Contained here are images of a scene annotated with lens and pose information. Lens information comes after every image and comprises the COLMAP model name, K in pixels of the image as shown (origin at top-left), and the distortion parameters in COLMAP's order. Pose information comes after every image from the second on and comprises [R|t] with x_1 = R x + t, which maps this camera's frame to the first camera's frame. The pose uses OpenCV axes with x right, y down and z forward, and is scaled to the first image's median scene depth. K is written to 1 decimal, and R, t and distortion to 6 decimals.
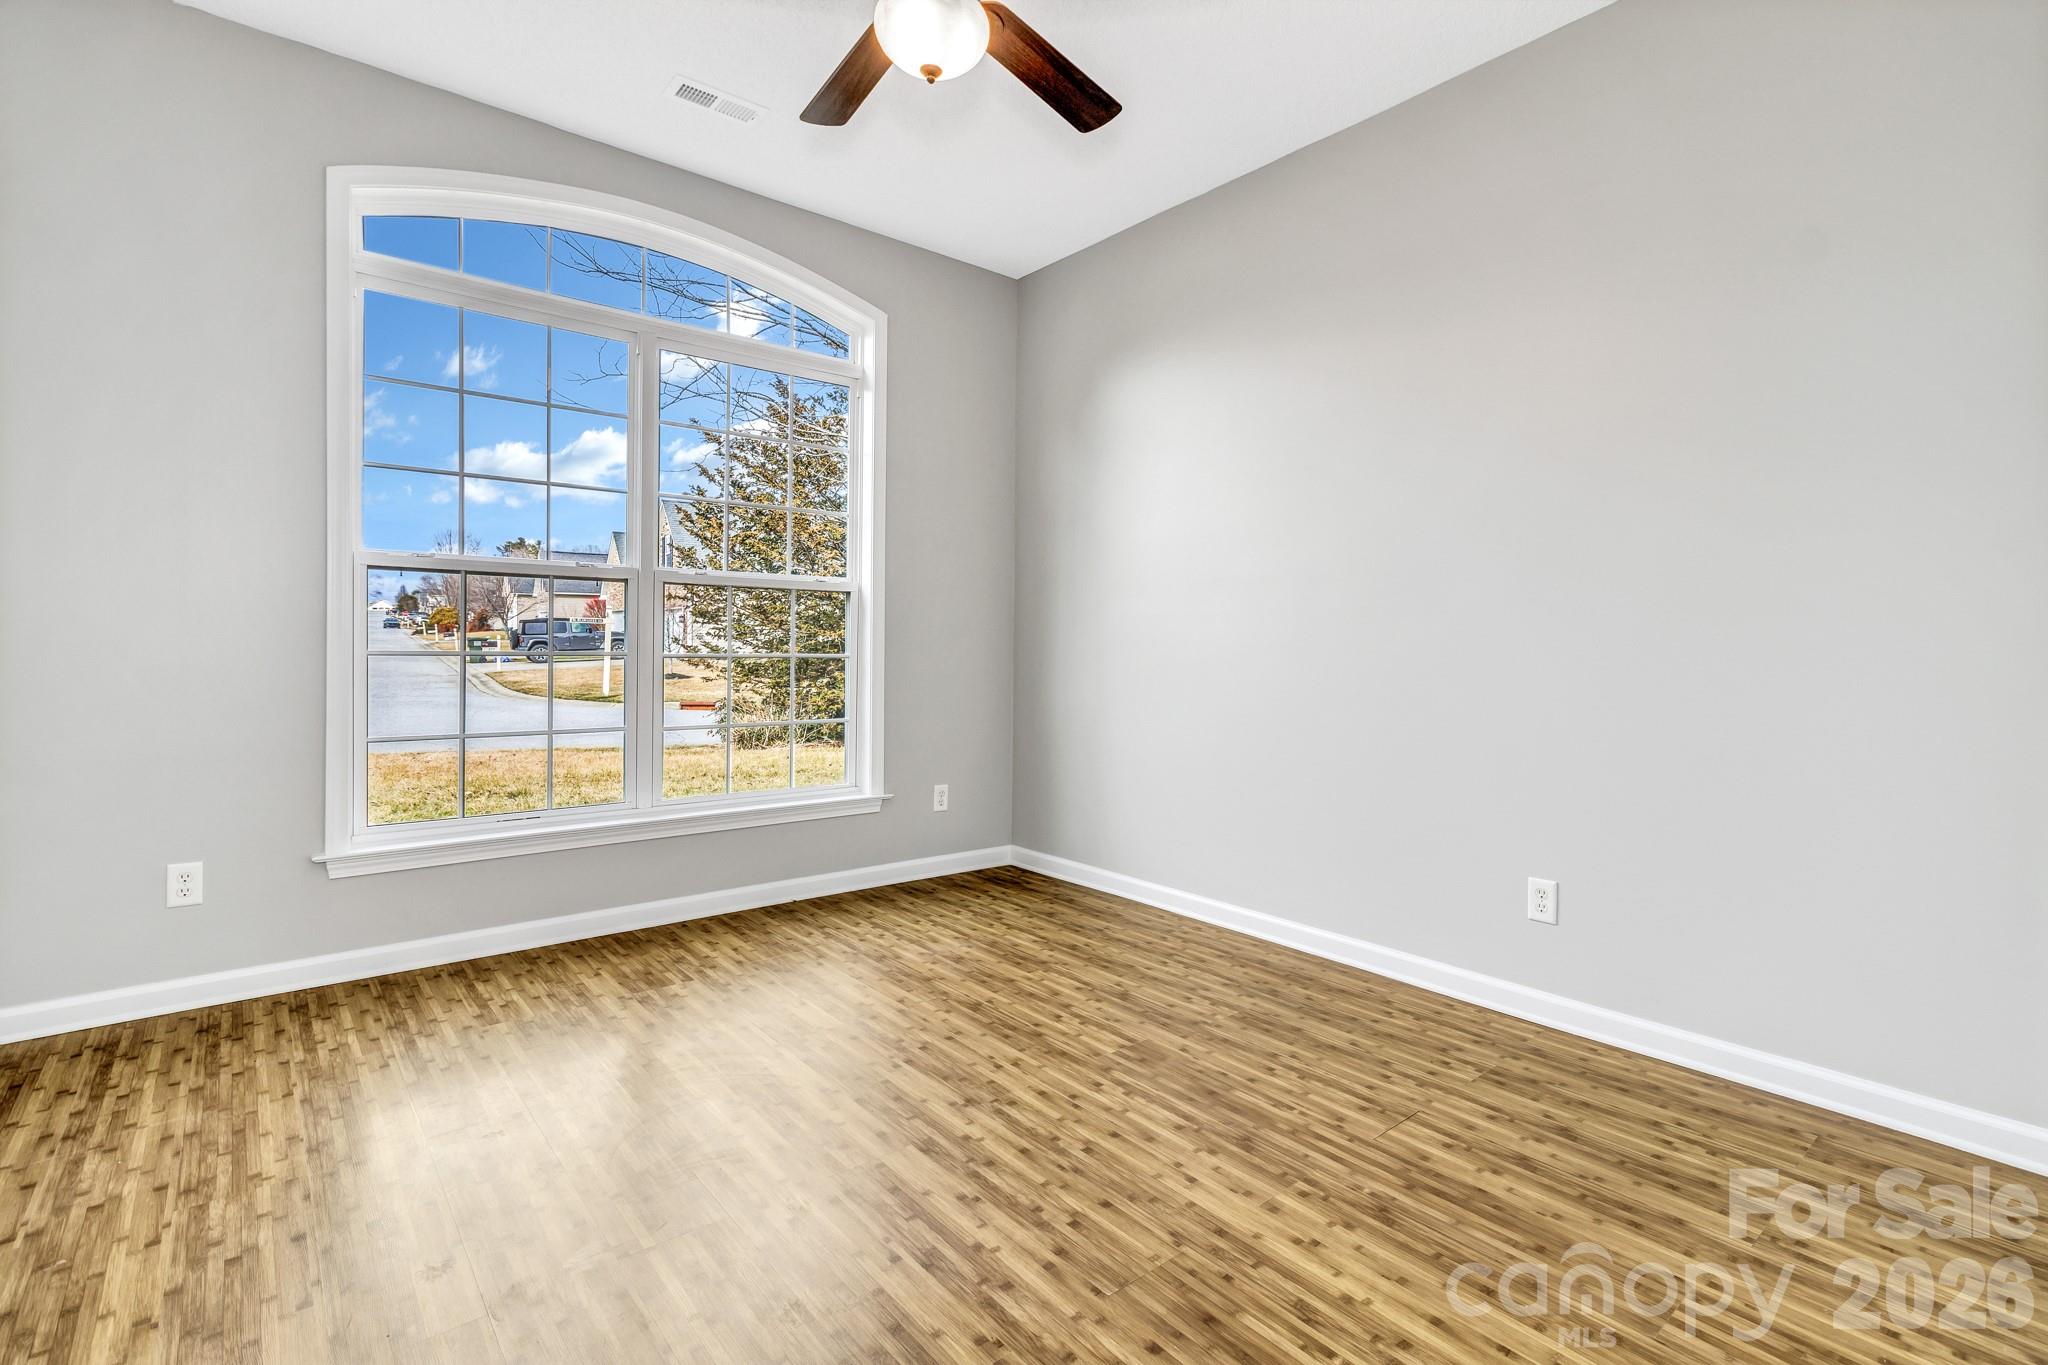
lens RADIAL K [[945.3, 0, 1035.1], [0, 945.3, 657.7], [0, 0, 1]] dist [0.002703, 0.000109]
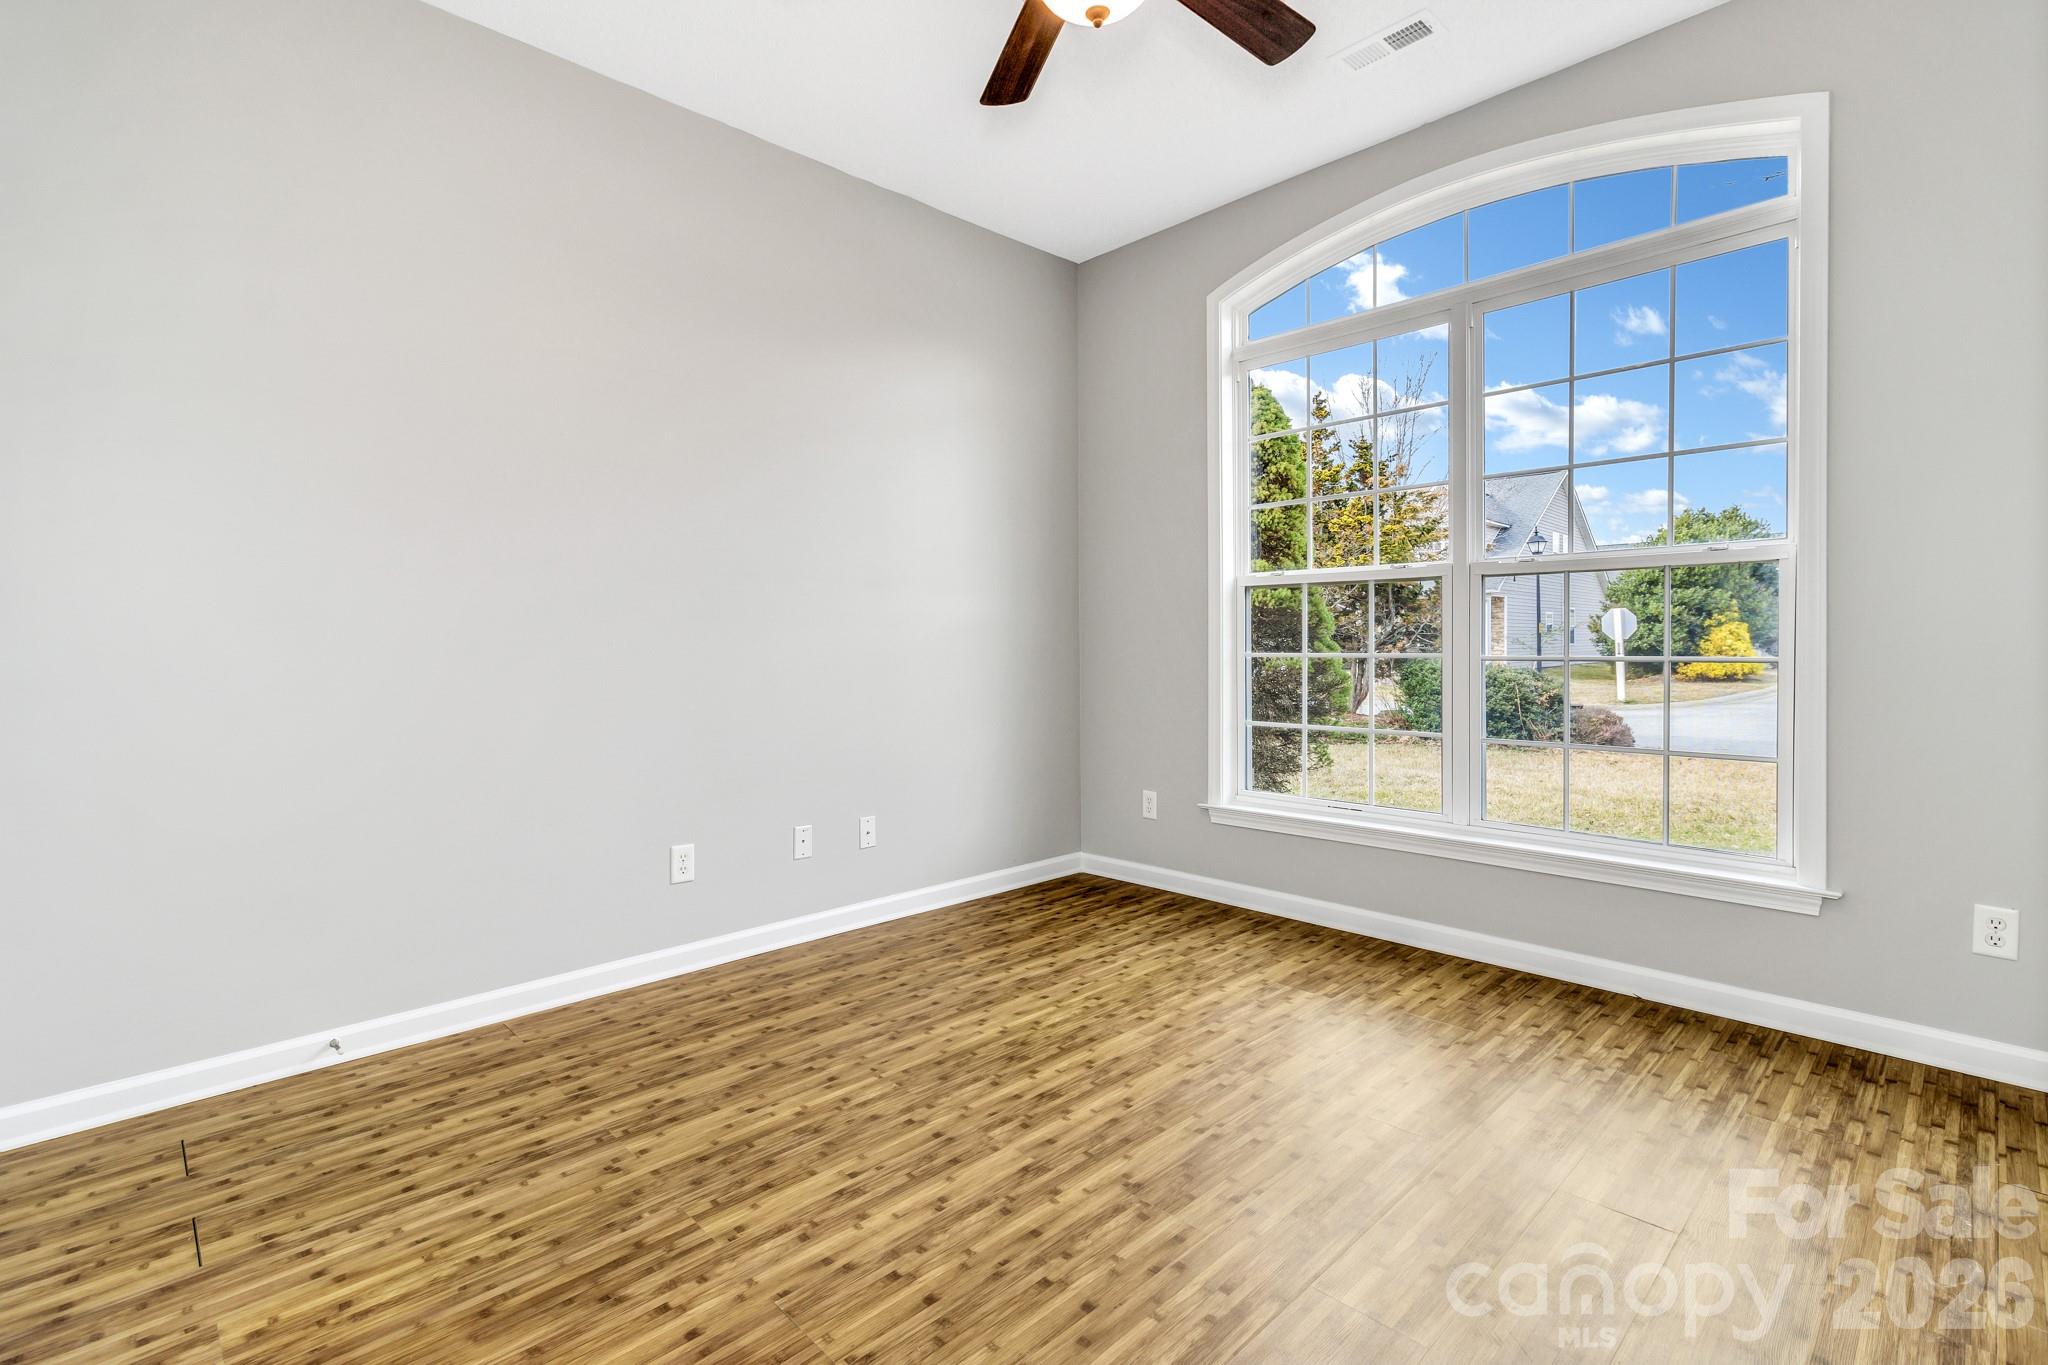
lens RADIAL K [[945.3, 0, 1035.1], [0, 945.3, 657.7], [0, 0, 1]] dist [0.002703, 0.000109]
pose [[0.073499, 0.003017, -0.997291, 0.607665], [-0.004833, 0.999985, 0.002669, -0.006143], [0.997284, 0.004624, 0.073512, 0.665960]]
